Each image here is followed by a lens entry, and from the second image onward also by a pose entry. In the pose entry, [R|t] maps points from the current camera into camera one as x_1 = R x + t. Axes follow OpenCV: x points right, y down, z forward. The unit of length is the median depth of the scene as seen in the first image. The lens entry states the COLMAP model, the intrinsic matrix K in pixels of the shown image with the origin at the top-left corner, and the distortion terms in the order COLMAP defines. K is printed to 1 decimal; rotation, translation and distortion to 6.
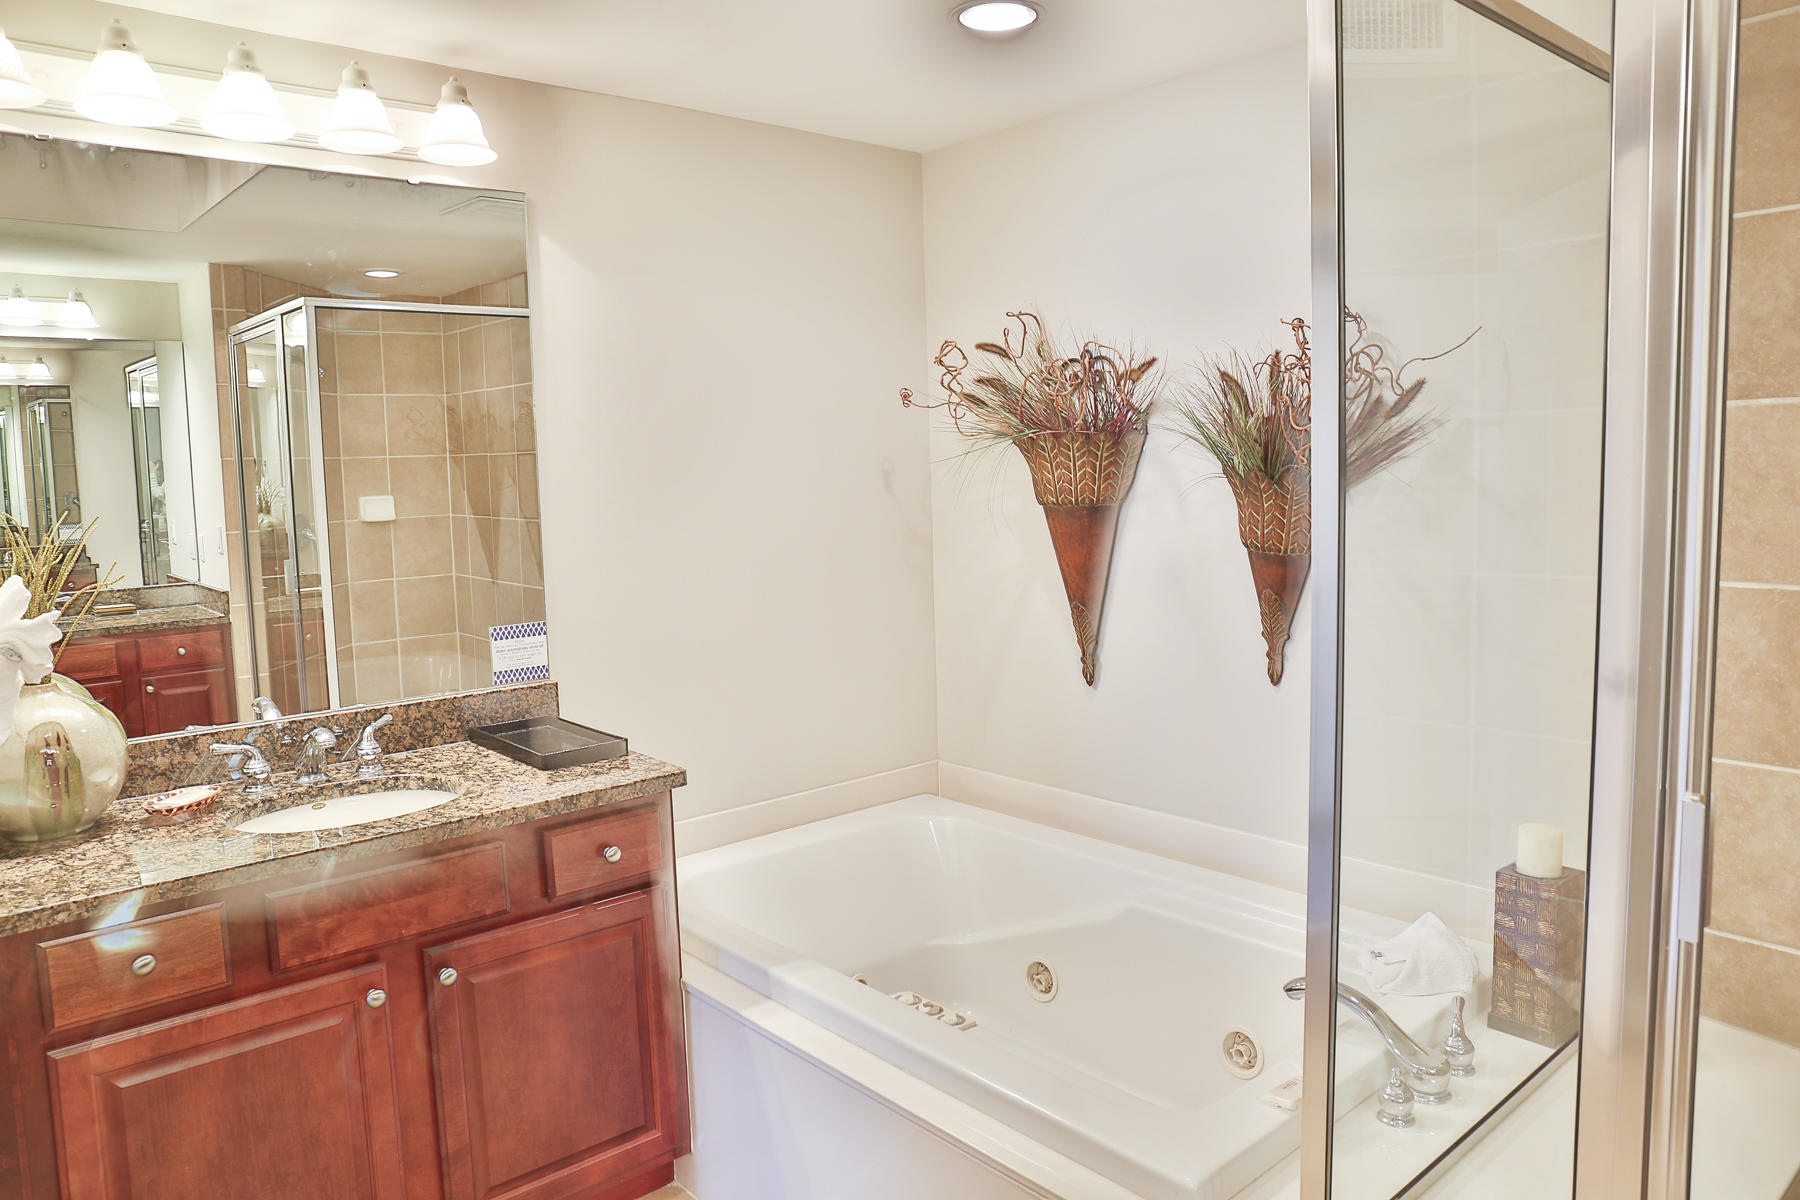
lens RADIAL K [[1219.6, 0, 893.6], [0, 1219.6, 576.6], [0, 0, 1]] dist [-0.104602, 0.078663]
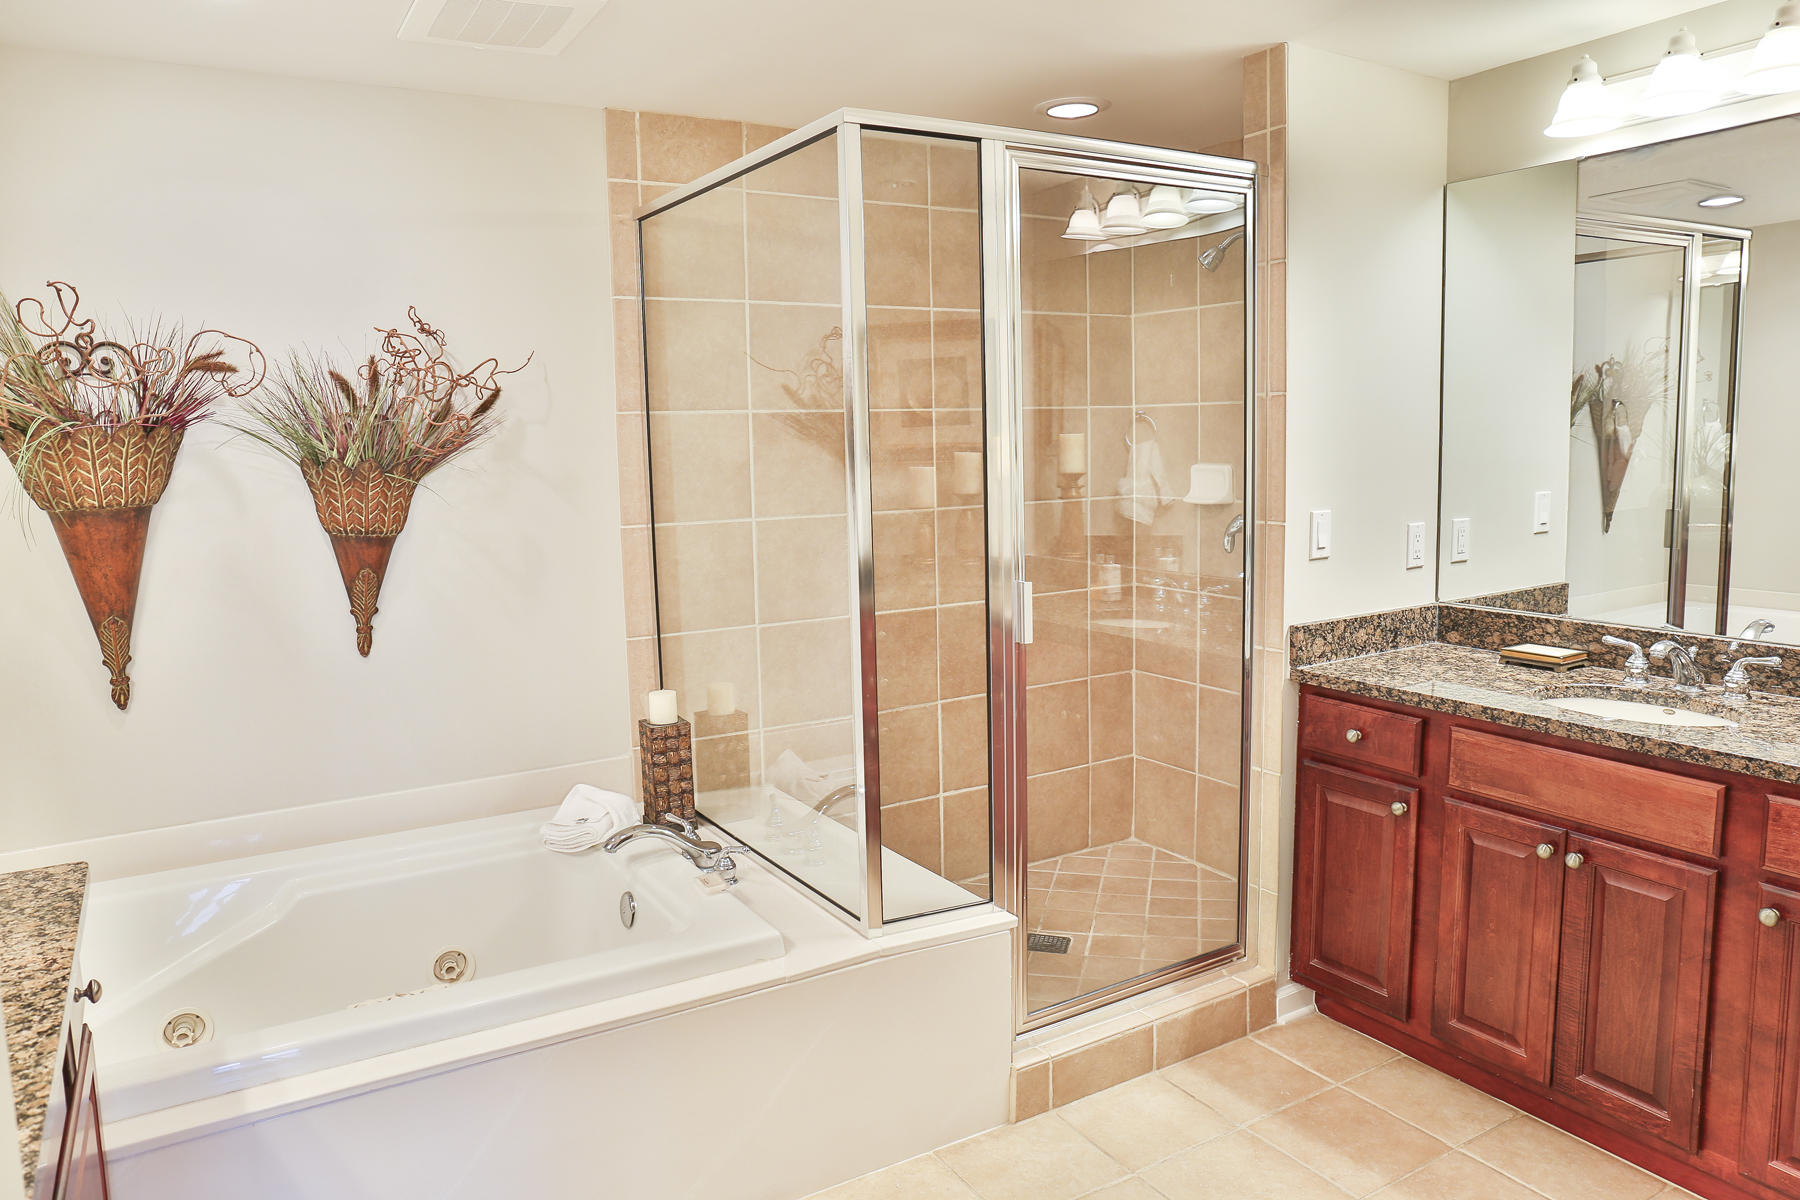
lens RADIAL K [[1219.6, 0, 893.6], [0, 1219.6, 576.6], [0, 0, 1]] dist [-0.104602, 0.078663]
pose [[0.180933, -0.094759, 0.978920, -0.633330], [0.110371, 0.991016, 0.075530, -0.011595], [-0.977283, 0.094378, 0.189767, 0.295390]]
